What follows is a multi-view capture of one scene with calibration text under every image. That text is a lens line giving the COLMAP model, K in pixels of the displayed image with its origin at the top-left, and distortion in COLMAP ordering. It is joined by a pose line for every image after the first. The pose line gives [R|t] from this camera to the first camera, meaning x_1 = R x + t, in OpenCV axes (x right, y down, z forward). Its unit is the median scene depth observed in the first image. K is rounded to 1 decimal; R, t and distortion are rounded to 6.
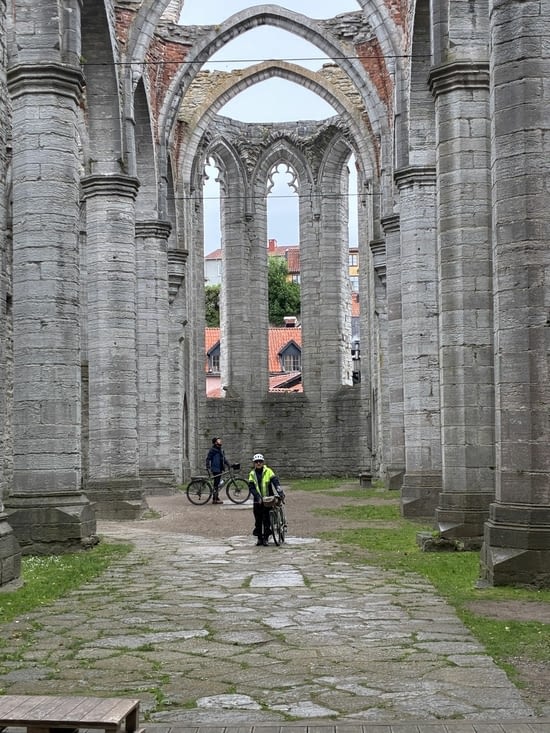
lens RADIAL K [[1090.7, 0, 275.0], [0, 1090.7, 366.9], [0, 0, 1]] dist [0.031716, 0.000000]
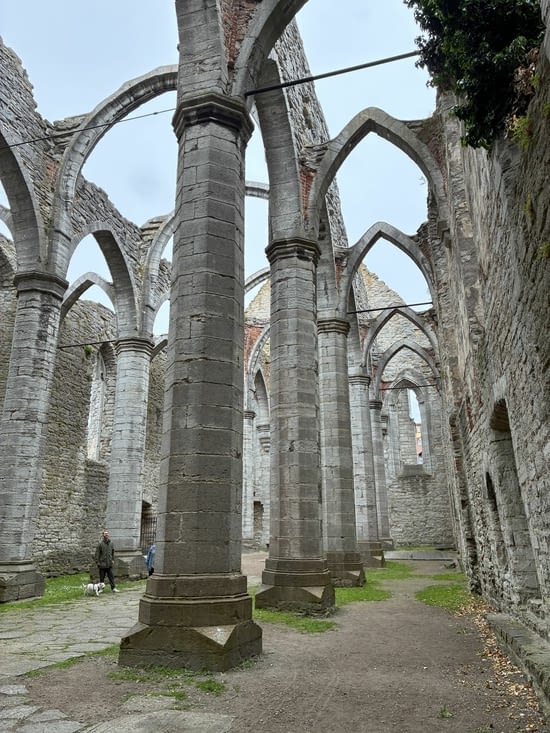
lens RADIAL K [[530.2, 0, 275.2], [0, 530.2, 366.5], [0, 0, 1]] dist [0.002465, -0.001530]
pose [[0.971899, -0.068056, -0.225345, 0.294857], [0.015937, 0.974123, -0.225455, 0.015204], [0.234857, 0.215528, 0.947834, 0.102490]]
